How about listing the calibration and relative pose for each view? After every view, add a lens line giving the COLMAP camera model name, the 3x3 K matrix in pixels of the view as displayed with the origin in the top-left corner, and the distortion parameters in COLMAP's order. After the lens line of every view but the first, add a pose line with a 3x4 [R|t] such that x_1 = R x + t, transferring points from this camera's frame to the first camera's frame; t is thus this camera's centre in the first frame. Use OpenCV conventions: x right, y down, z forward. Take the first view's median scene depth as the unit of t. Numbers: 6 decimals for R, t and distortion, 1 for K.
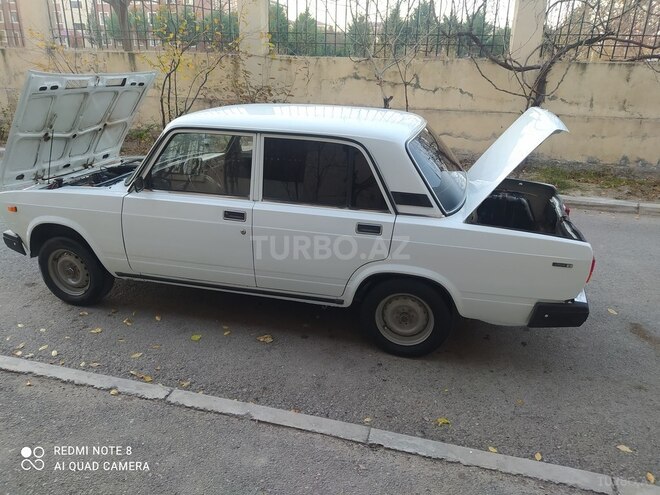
lens RADIAL K [[495.0, 0, 330.0], [0, 495.0, 247.5], [0, 0, 1]] dist [0.093936, -0.146998]
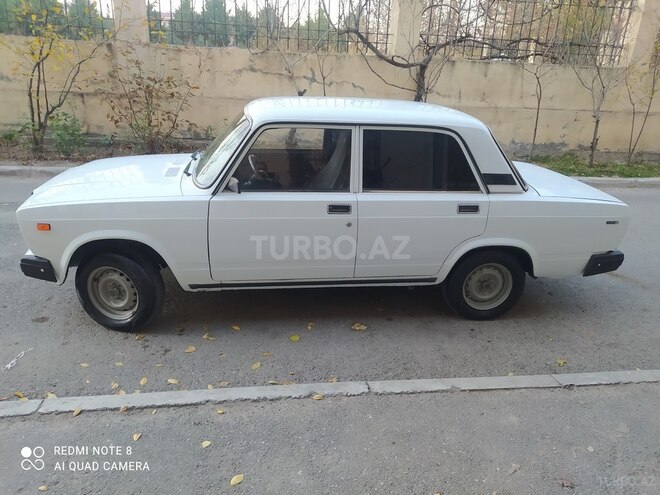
lens RADIAL K [[495.0, 0, 330.0], [0, 495.0, 247.5], [0, 0, 1]] dist [0.093936, -0.146998]
pose [[0.920158, -0.117340, 0.373553, -0.581328], [0.112689, 0.993036, 0.034348, -0.022633], [-0.374982, 0.010489, 0.926973, 0.077808]]
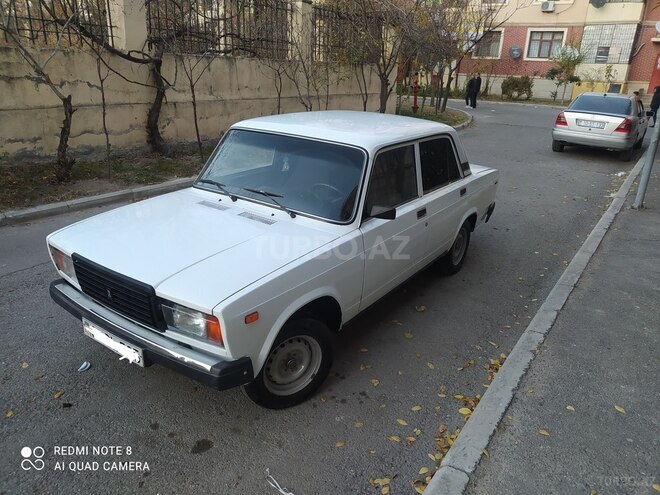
lens RADIAL K [[493.8, 0, 335.5], [0, 493.8, 245.2], [0, 0, 1]] dist [0.087506, -0.131839]
pose [[0.329275, -0.331864, 0.883993, -1.284440], [0.292363, 0.926027, 0.238742, -0.324366], [-0.897832, 0.179835, 0.401942, 0.715669]]
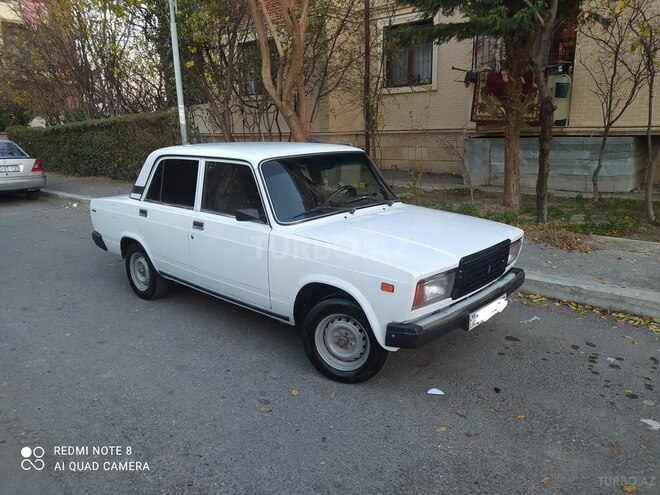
lens RADIAL K [[495.0, 0, 330.0], [0, 495.0, 247.5], [0, 0, 1]] dist [0.093936, -0.146998]
pose [[-0.887653, -0.111061, 0.446920, -0.883948], [0.163581, 0.831151, 0.531440, -0.769471], [-0.430481, 0.544842, -0.719607, 2.182521]]
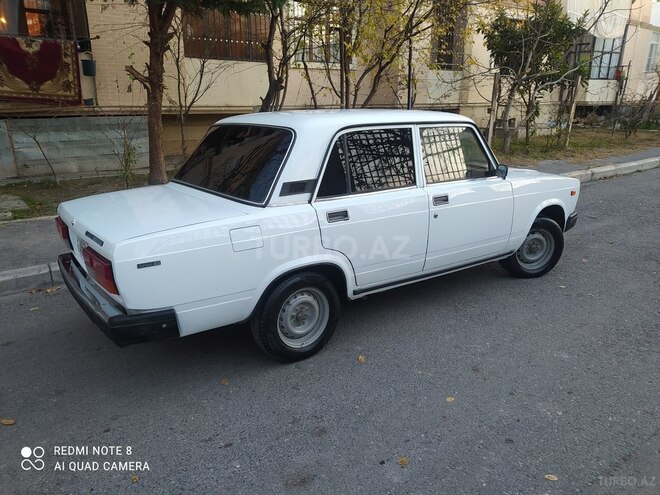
lens RADIAL K [[492.7, 0, 330.0], [0, 492.7, 247.5], [0, 0, 1]] dist [0.068428, -0.069495]
pose [[-0.627808, 0.201926, -0.751720, 0.883813], [-0.278128, 0.843810, 0.458944, -0.563743], [0.726982, 0.497203, -0.473589, 1.808424]]
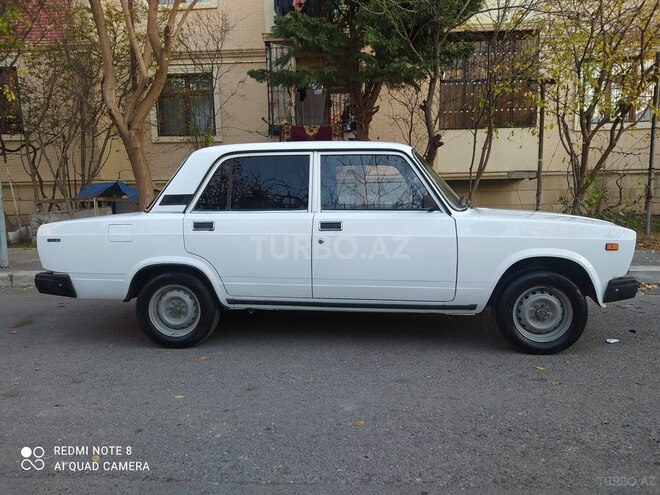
lens RADIAL K [[495.0, 0, 330.0], [0, 495.0, 247.5], [0, 0, 1]] dist [0.093936, -0.146998]
pose [[-0.987388, 0.015145, -0.157592, 0.092435], [-0.057824, 0.892144, 0.448035, -0.648524], [0.147381, 0.451497, -0.880017, 2.344386]]
